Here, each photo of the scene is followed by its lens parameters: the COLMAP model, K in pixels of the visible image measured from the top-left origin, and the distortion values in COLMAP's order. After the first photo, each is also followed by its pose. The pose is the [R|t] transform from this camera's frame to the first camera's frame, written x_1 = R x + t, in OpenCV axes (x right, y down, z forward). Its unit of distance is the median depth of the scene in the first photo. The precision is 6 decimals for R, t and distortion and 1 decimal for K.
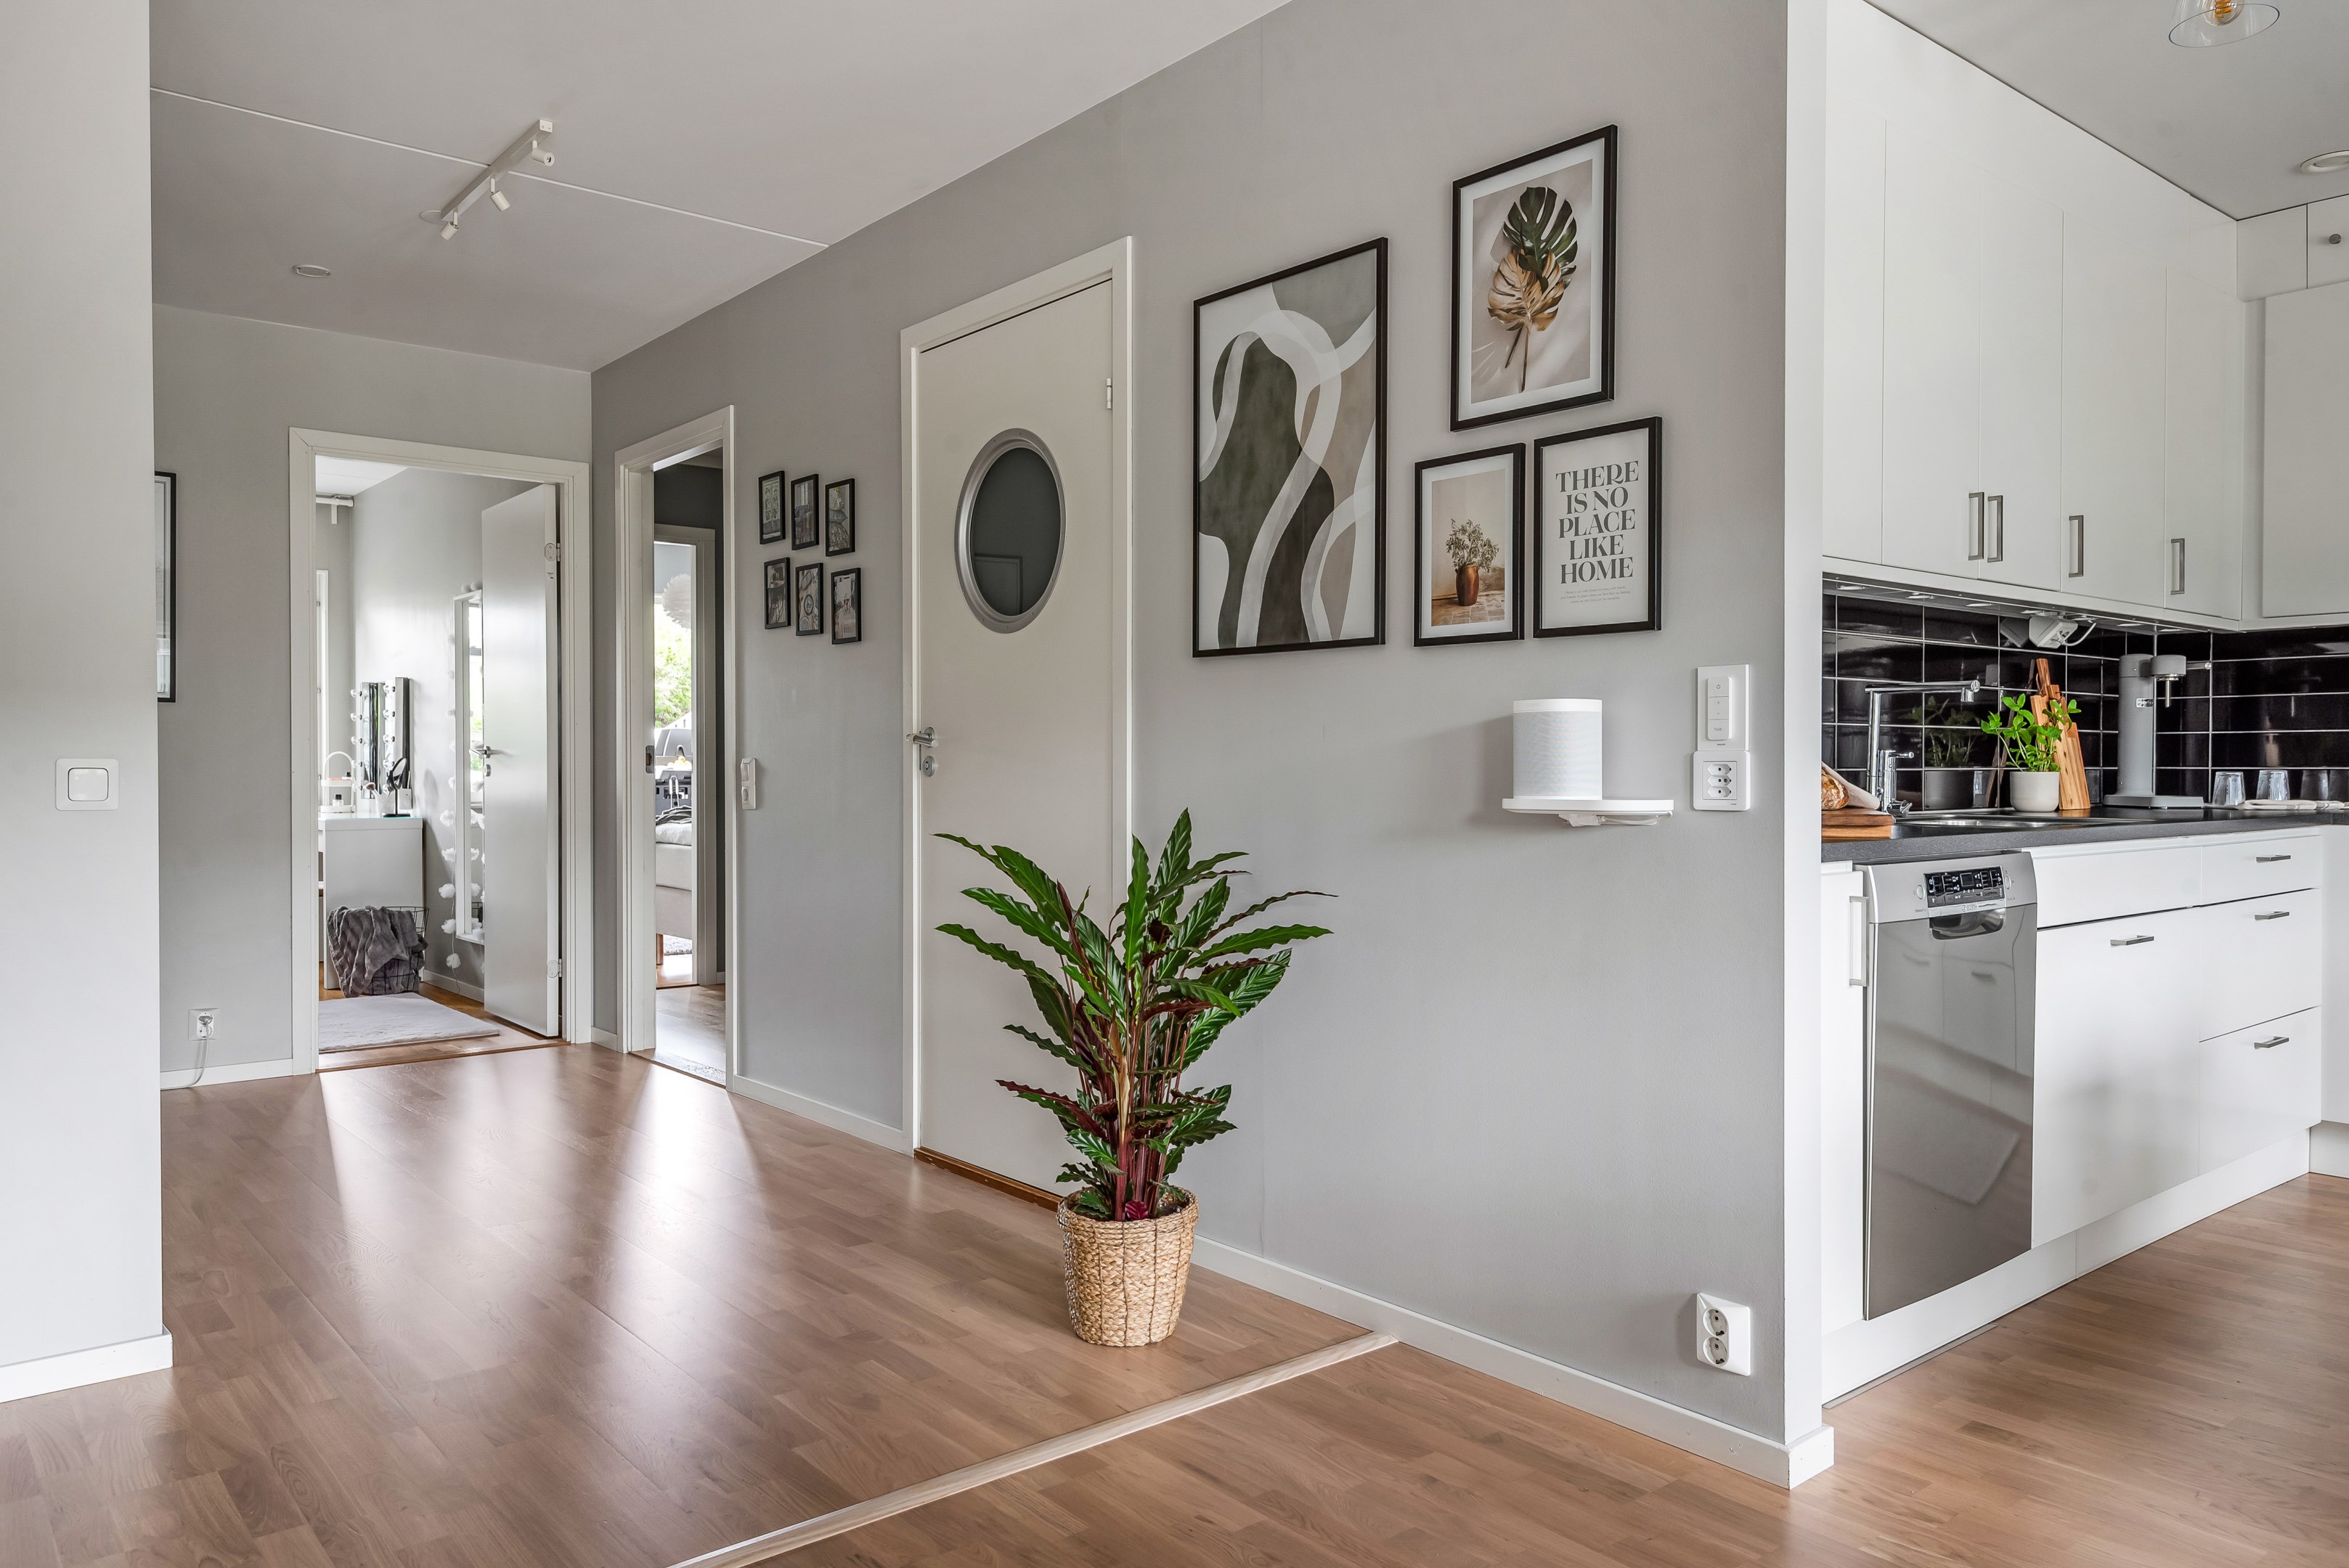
lens RADIAL K [[1636.1, 0, 1174.5], [0, 1636.1, 784.0], [0, 0, 1]] dist [0.038733, -0.033691]
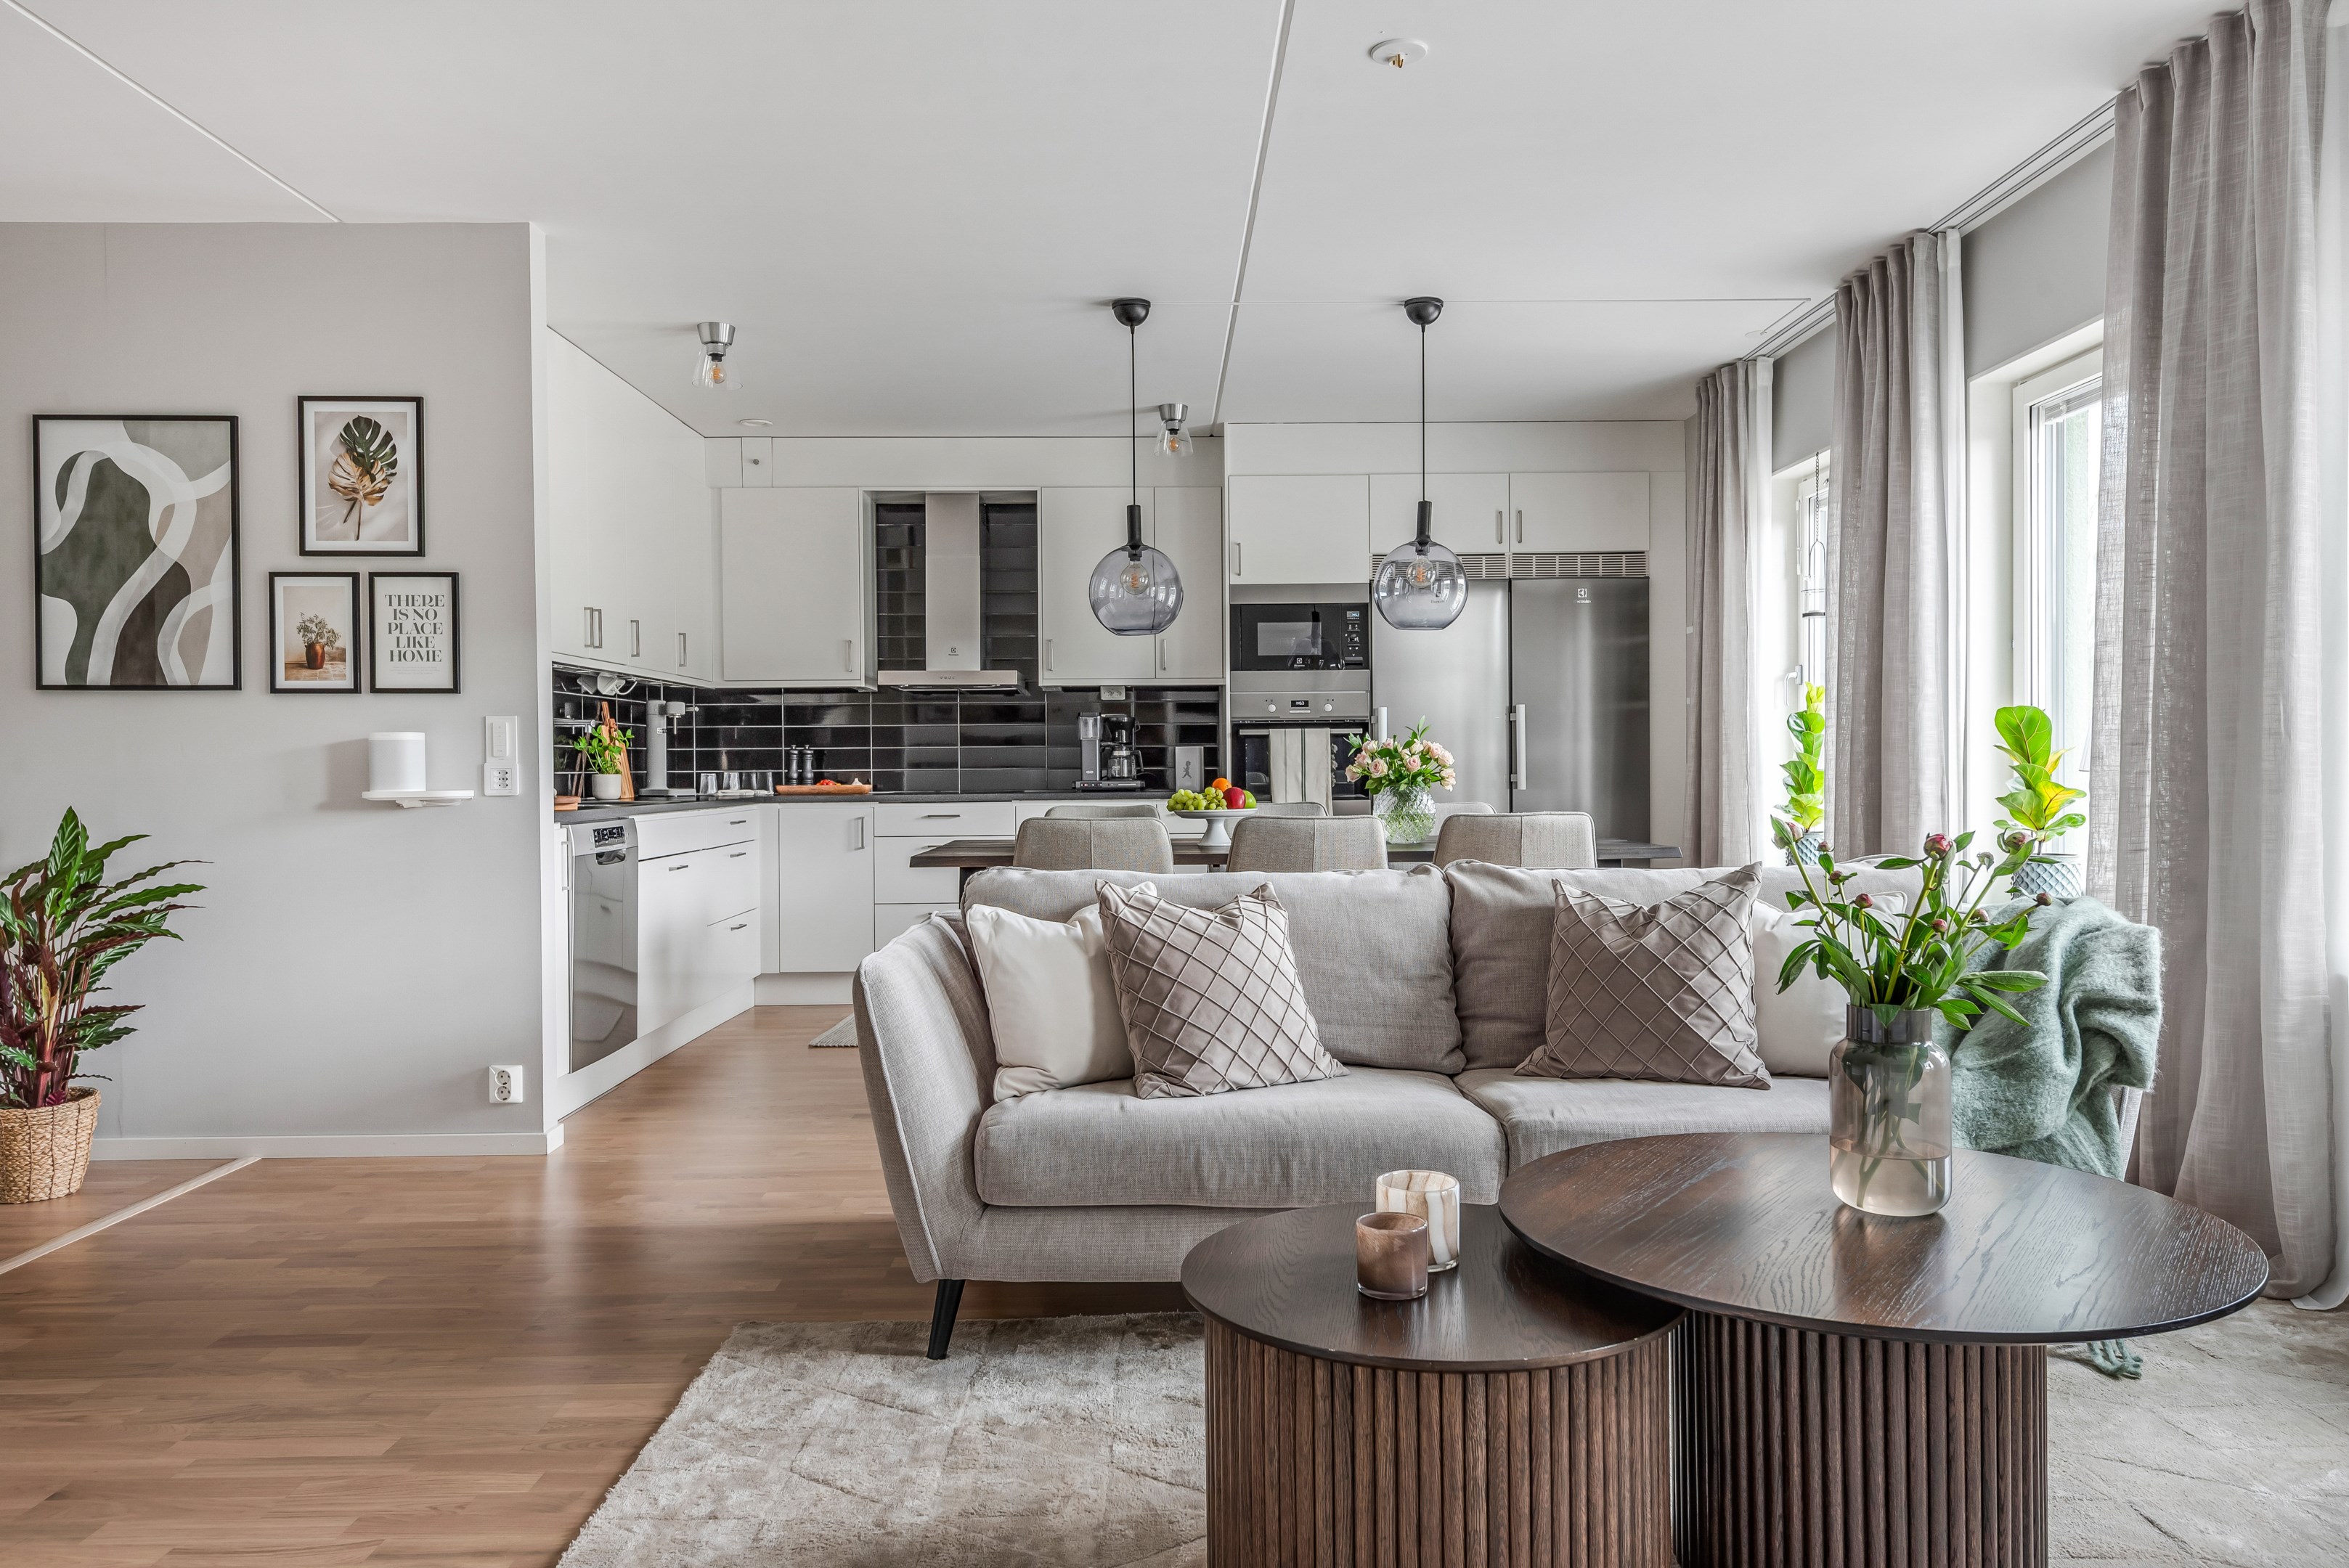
lens RADIAL K [[1636.1, 0, 1174.5], [0, 1636.1, 784.0], [0, 0, 1]] dist [0.038733, -0.033691]
pose [[0.637577, -0.013114, 0.770275, -0.506574], [0.016438, 0.999859, 0.003417, 0.008022], [-0.770212, 0.010483, 0.637702, -0.623839]]
